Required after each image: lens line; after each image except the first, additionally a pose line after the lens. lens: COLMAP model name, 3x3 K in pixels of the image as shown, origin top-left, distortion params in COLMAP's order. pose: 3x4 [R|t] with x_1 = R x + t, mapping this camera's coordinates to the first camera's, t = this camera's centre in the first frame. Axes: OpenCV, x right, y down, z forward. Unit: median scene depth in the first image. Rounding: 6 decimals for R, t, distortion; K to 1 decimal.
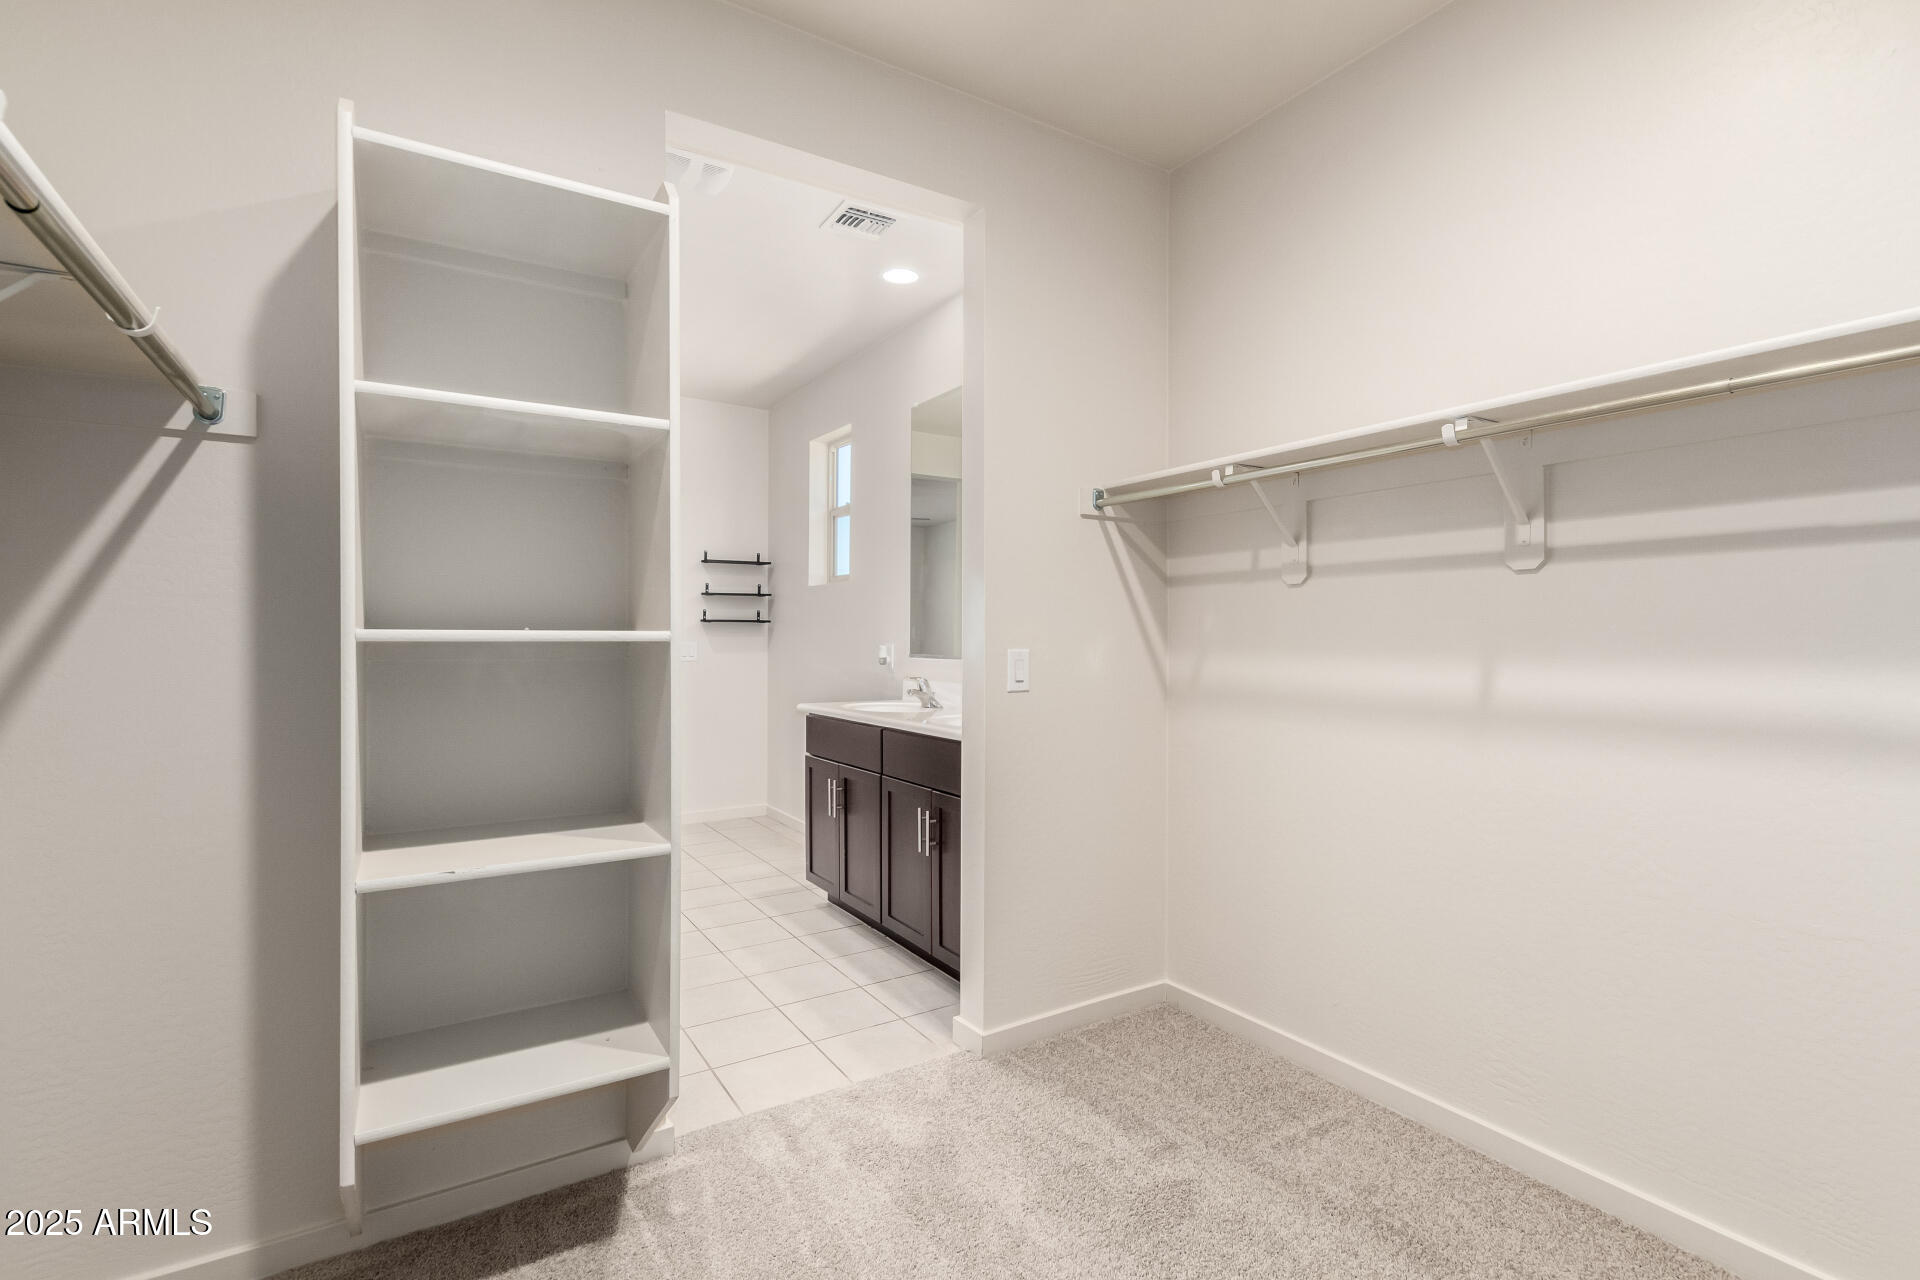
lens RADIAL K [[903.6, 0, 956.1], [0, 903.6, 633.8], [0, 0, 1]] dist [0.003467, -0.000279]
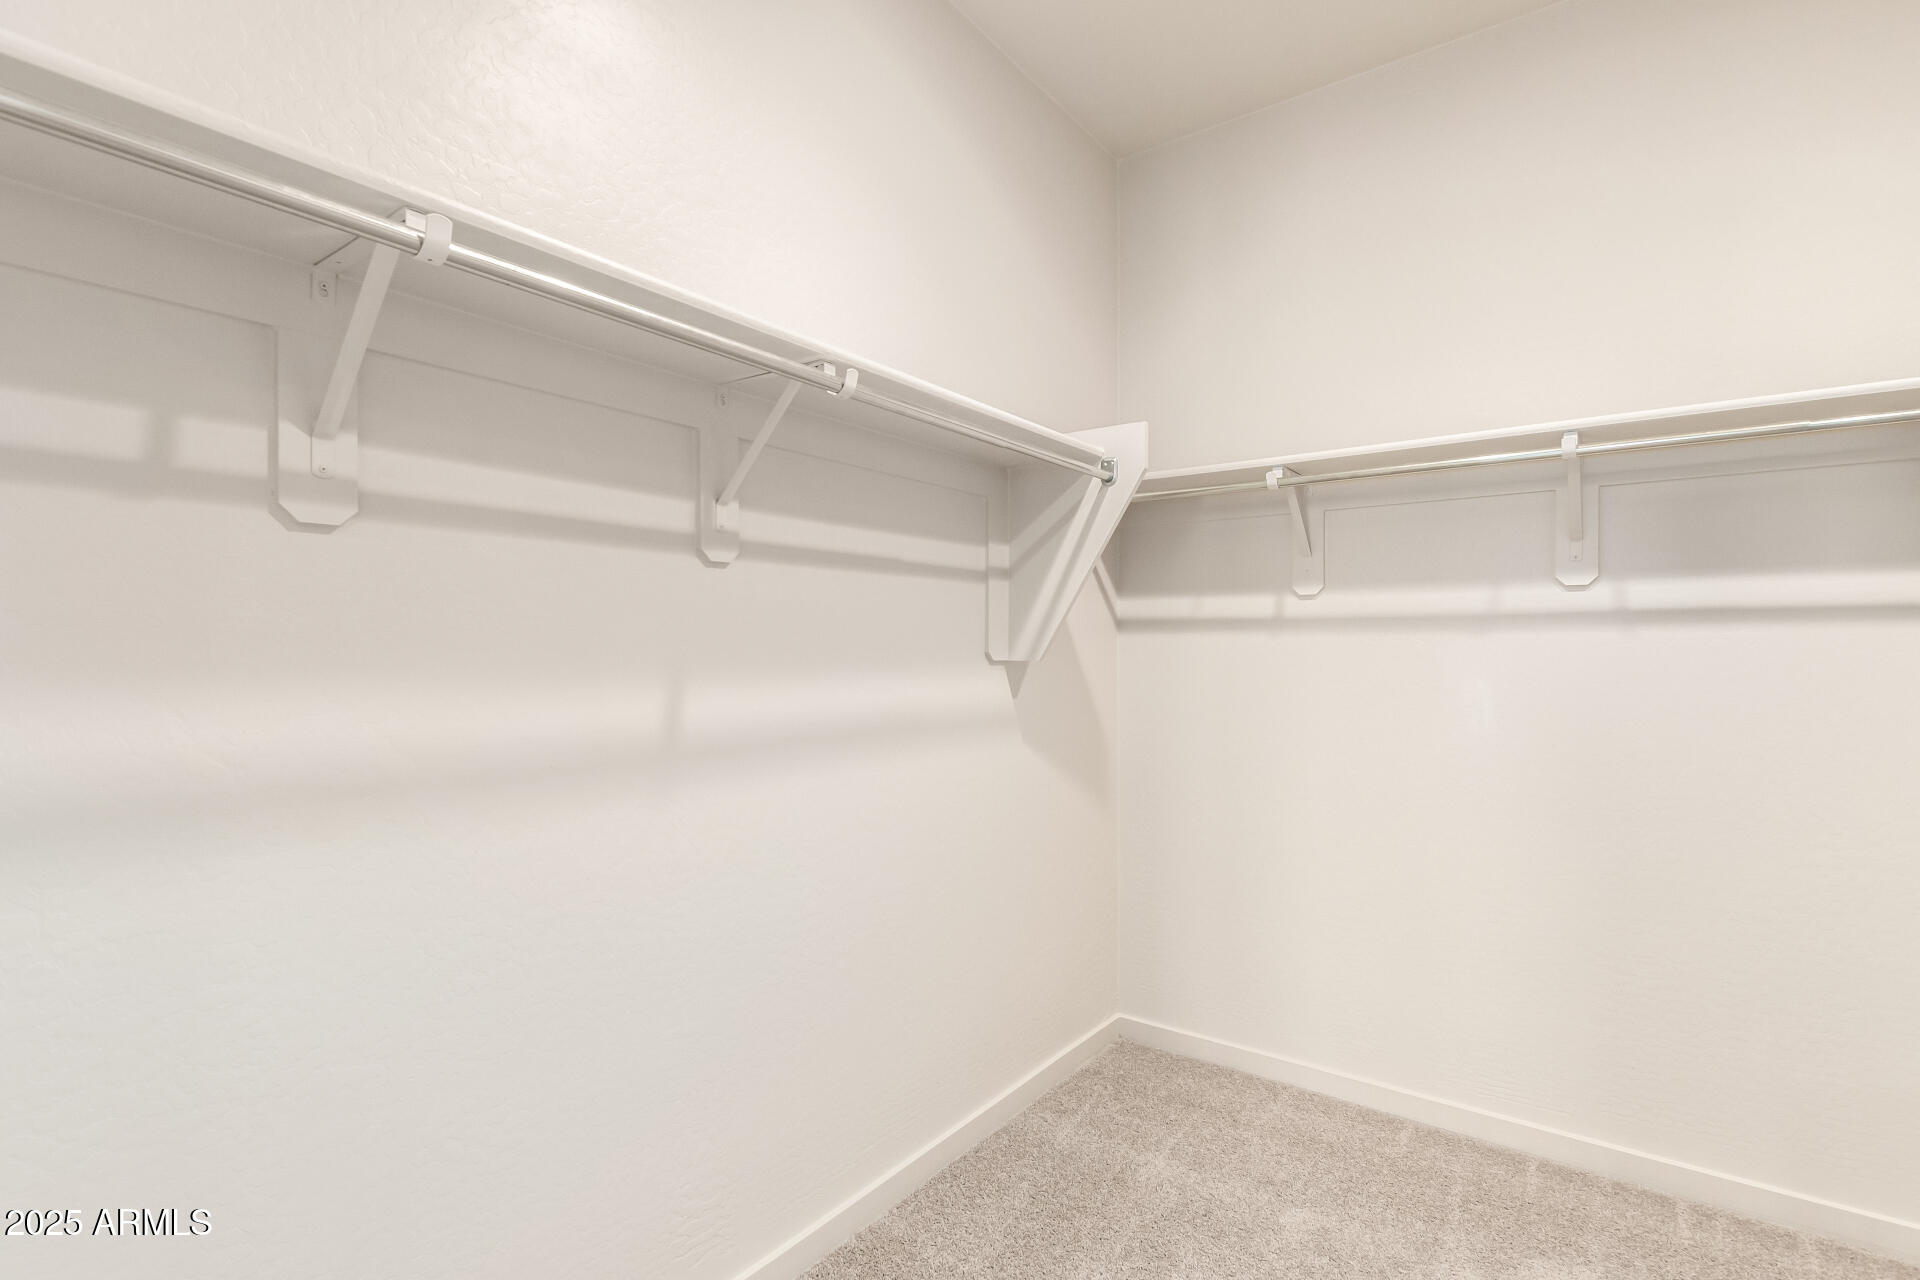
lens RADIAL K [[903.6, 0, 968.2], [0, 903.6, 643.1], [0, 0, 1]] dist [0.003467, -0.000279]
pose [[-0.368885, -0.003244, 0.929470, -0.184457], [0.017539, 0.999792, 0.010450, -0.007349], [-0.929310, 0.020157, -0.368751, 0.828465]]
